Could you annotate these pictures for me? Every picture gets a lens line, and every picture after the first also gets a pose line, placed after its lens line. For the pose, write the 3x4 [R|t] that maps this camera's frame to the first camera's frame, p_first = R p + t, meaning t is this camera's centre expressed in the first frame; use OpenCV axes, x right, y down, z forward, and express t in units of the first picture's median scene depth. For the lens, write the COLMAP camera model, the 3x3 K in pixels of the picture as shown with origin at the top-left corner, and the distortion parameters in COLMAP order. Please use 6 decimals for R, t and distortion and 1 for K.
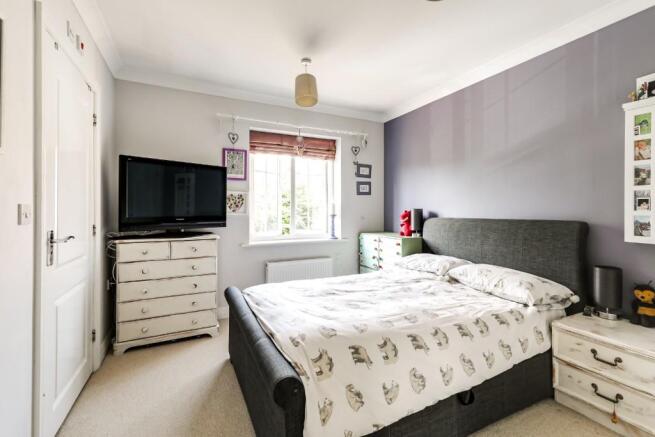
lens RADIAL K [[297.8, 0, 337.4], [0, 297.8, 208.1], [0, 0, 1]] dist [0.020830, -0.000149]
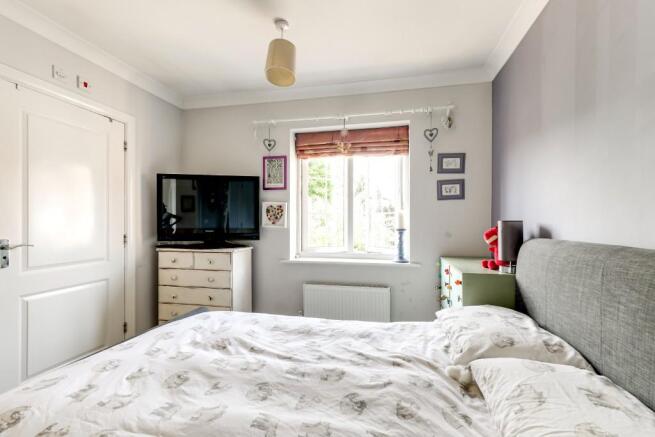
lens RADIAL K [[297.8, 0, 329.7], [0, 297.8, 220.2], [0, 0, 1]] dist [0.020830, -0.000149]
pose [[0.770784, -0.001903, -0.637093, 0.365017], [0.001964, 0.999998, -0.000611, 0.000890], [0.637093, -0.000780, 0.770786, 0.382715]]
